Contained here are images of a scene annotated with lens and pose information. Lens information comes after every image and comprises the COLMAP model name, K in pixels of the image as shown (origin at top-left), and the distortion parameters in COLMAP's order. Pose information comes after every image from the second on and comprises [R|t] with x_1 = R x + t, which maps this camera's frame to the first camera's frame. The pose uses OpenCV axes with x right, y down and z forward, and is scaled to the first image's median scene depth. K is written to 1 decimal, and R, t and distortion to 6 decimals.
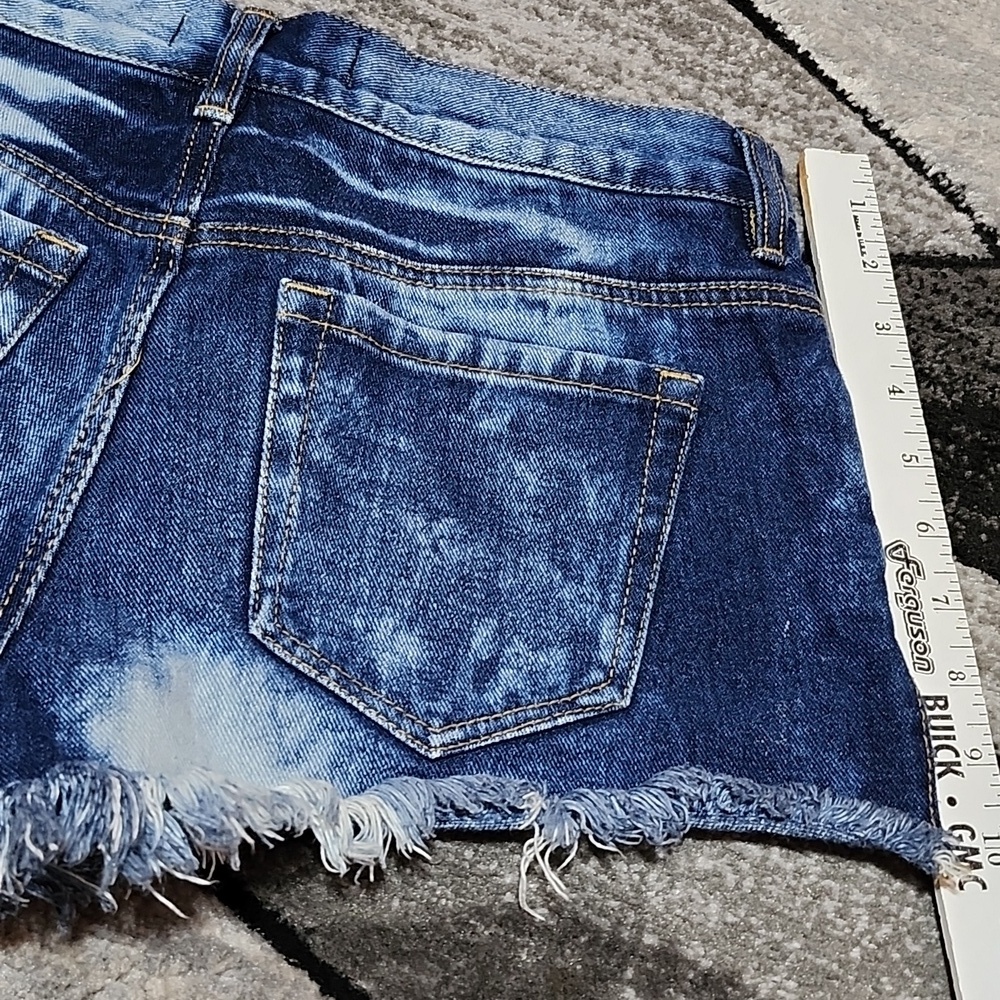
lens RADIAL K [[1358.5, 0, 500.0], [0, 1358.5, 500.0], [0, 0, 1]] dist [0.125877, -0.223033]
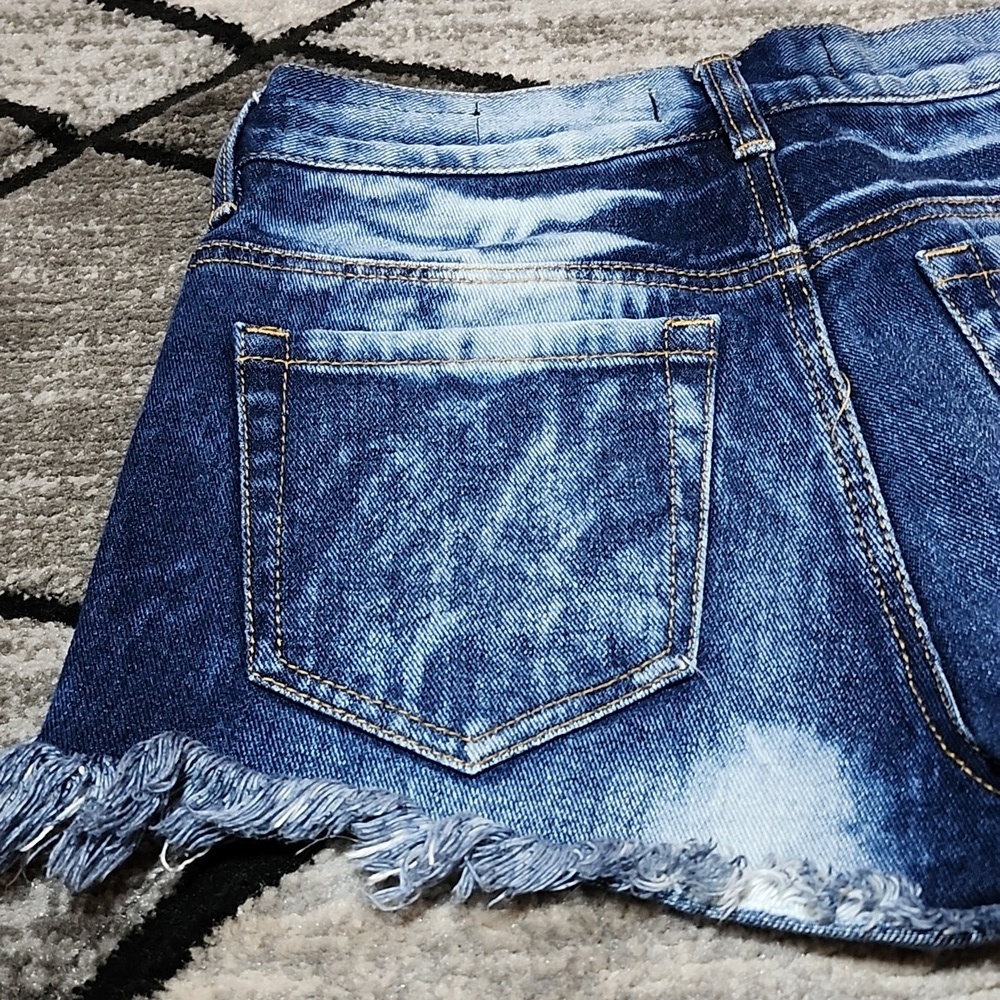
lens RADIAL K [[1358.5, 0, 500.0], [0, 1358.5, 500.0], [0, 0, 1]] dist [0.125877, -0.223033]
pose [[0.900662, -0.432856, 0.037986, -0.530350], [0.433940, 0.891503, -0.130075, -0.009064], [0.022439, 0.133637, 0.990776, 0.060658]]
